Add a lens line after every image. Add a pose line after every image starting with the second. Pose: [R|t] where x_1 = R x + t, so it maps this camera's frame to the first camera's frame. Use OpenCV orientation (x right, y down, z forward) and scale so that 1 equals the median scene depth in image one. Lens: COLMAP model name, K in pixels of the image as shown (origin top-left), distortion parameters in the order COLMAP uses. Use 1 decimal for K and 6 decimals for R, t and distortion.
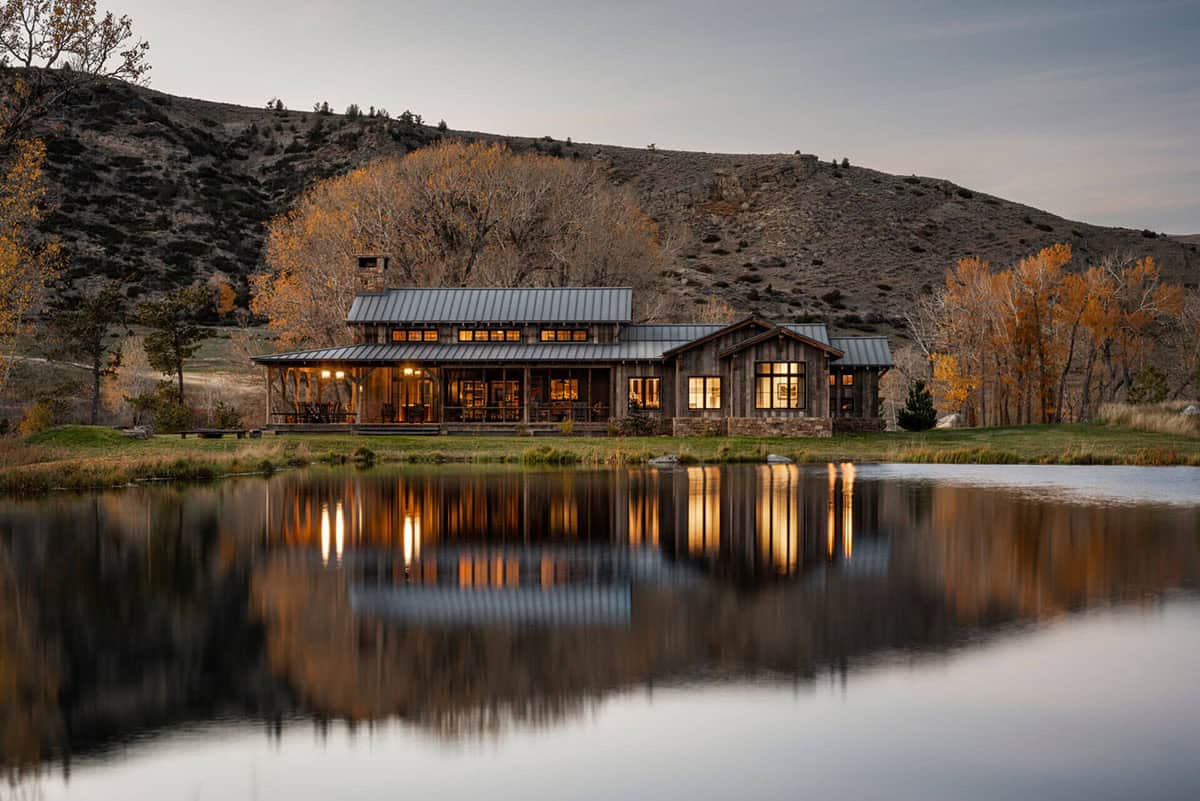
lens RADIAL K [[2159.5, 0, 600.0], [0, 2159.5, 400.5], [0, 0, 1]] dist [0.056947, 0.086098]
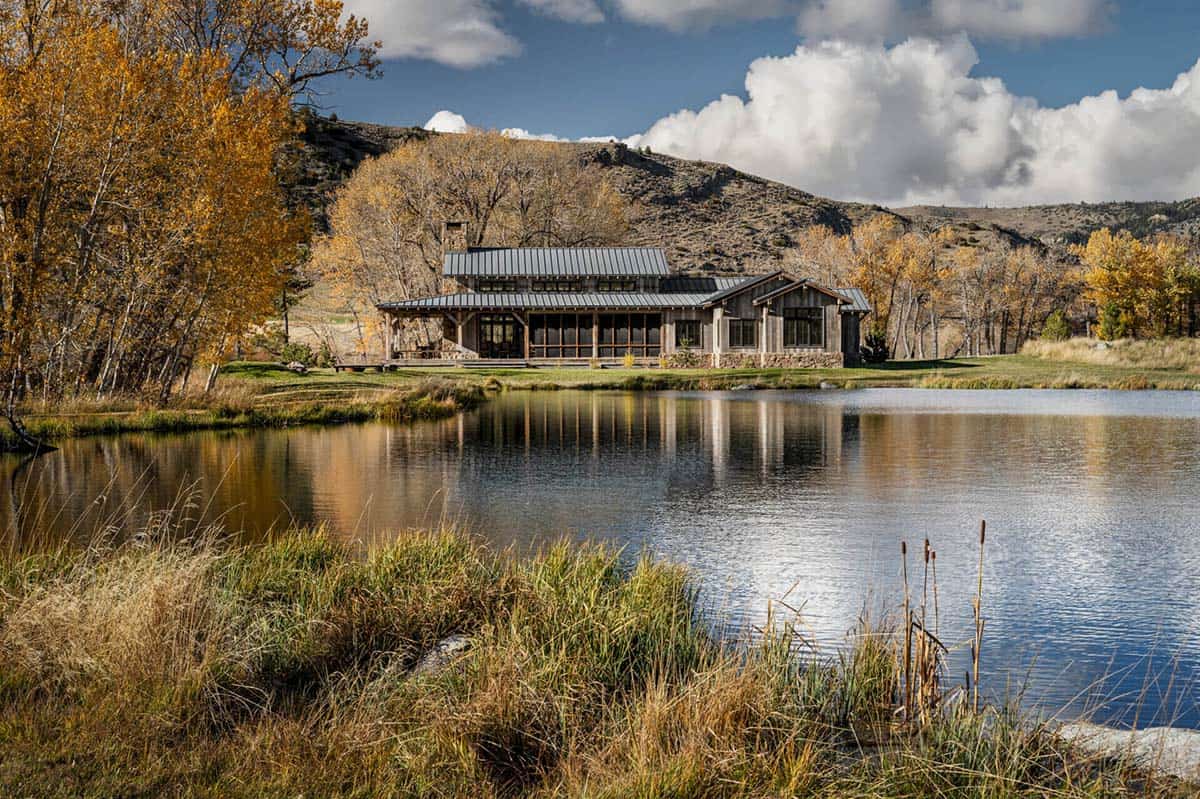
lens RADIAL K [[1722.1, 0, 600.0], [0, 1722.1, 399.5], [0, 0, 1]] dist [-0.018181, -0.002069]
pose [[0.996206, -0.005280, 0.086868, -0.113864], [0.002234, 0.999380, 0.035126, -0.000309], [-0.086999, -0.034799, 0.995600, 0.024147]]
